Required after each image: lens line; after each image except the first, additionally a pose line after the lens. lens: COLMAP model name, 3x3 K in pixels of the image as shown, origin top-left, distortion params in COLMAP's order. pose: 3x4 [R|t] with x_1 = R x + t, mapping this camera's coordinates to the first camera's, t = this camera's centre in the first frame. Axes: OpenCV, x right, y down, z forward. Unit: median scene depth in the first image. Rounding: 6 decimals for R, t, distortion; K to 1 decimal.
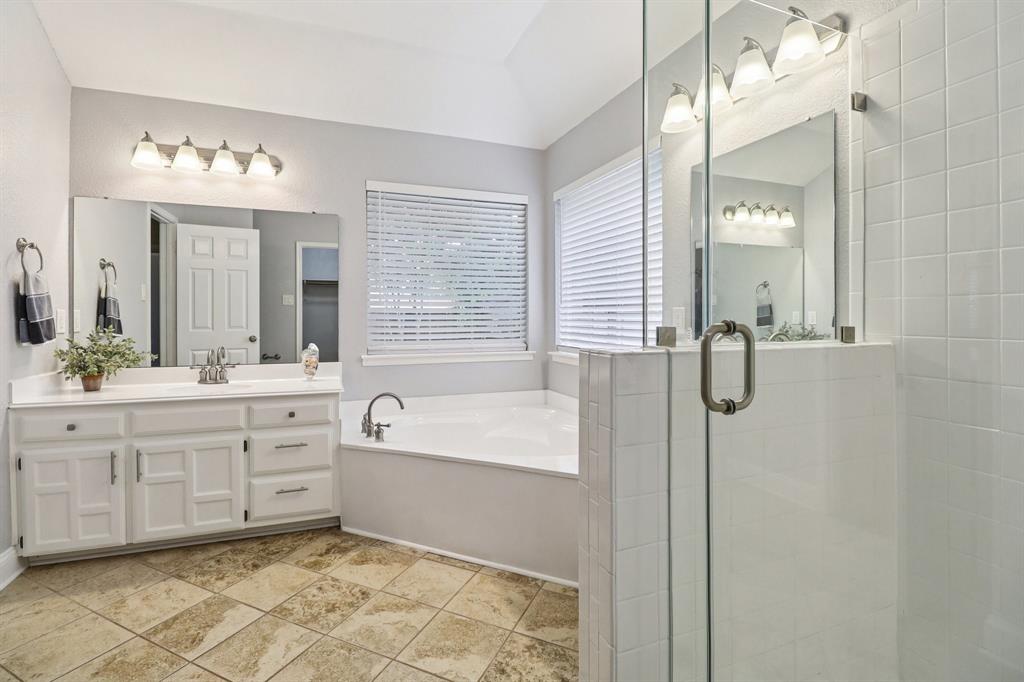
lens RADIAL K [[475.0, 0, 508.1], [0, 475.0, 315.5], [0, 0, 1]] dist [-0.002159, -0.001564]
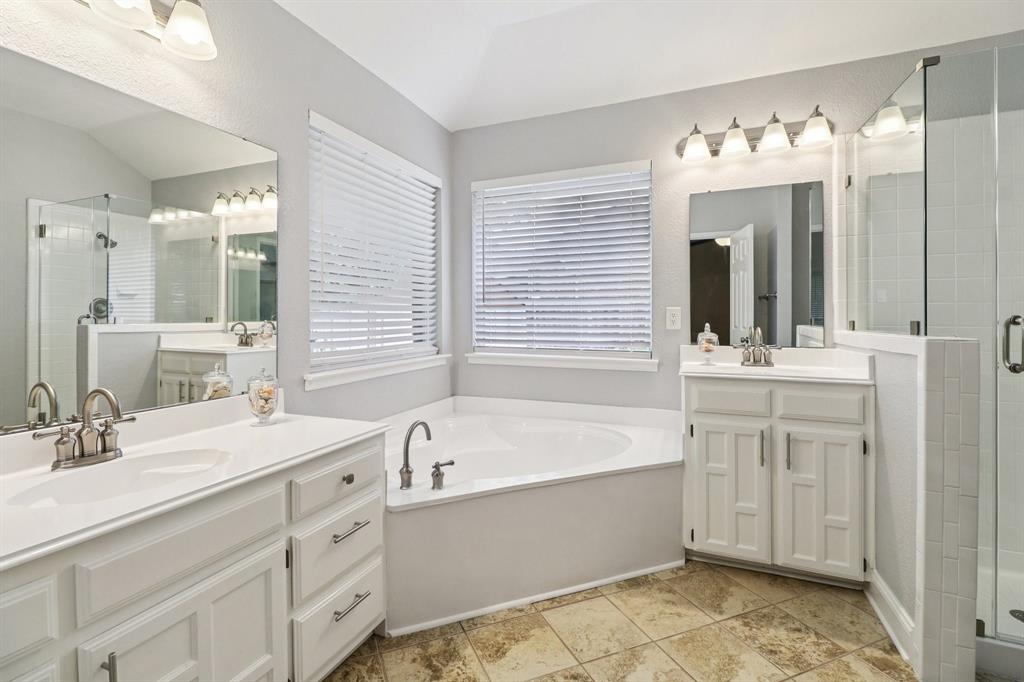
lens RADIAL K [[475.0, 0, 499.7], [0, 475.0, 314.5], [0, 0, 1]] dist [-0.002159, -0.001564]
pose [[0.696416, -0.000086, 0.717638, -0.775399], [0.002835, 0.999993, -0.002631, 0.004238], [-0.717633, 0.003867, 0.696411, 0.460144]]
